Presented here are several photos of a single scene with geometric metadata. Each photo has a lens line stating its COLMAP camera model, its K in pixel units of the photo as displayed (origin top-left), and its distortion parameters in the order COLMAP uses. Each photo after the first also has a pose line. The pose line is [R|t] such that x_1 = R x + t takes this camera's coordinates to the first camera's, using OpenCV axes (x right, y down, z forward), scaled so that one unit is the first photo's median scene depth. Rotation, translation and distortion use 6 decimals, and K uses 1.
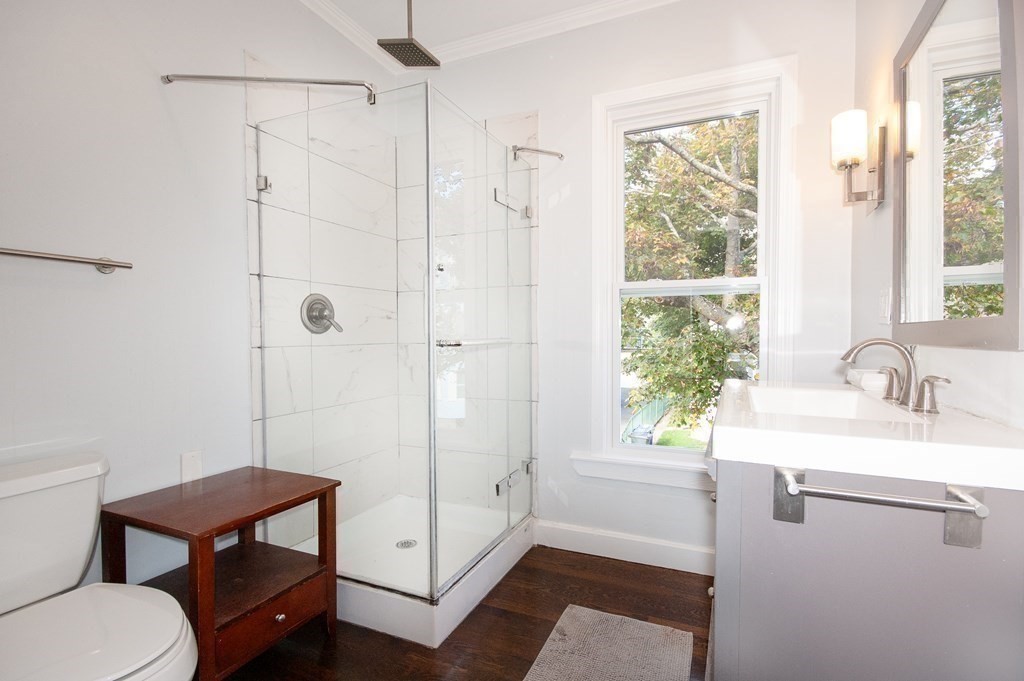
lens RADIAL K [[450.1, 0, 516.6], [0, 450.1, 339.9], [0, 0, 1]] dist [0.002481, -0.008420]
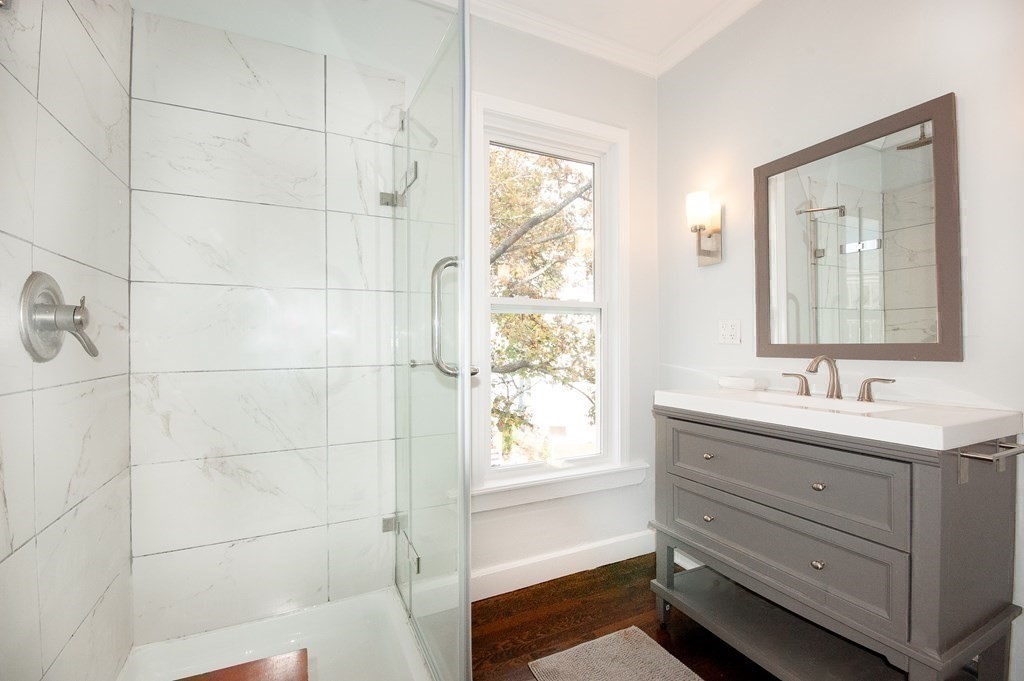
lens RADIAL K [[450.1, 0, 516.6], [0, 450.1, 339.9], [0, 0, 1]] dist [0.002481, -0.008420]
pose [[0.646122, -0.002722, 0.763229, -0.481032], [0.019086, 0.999739, -0.012591, -0.022378], [-0.762995, 0.022702, 0.646005, 0.357181]]
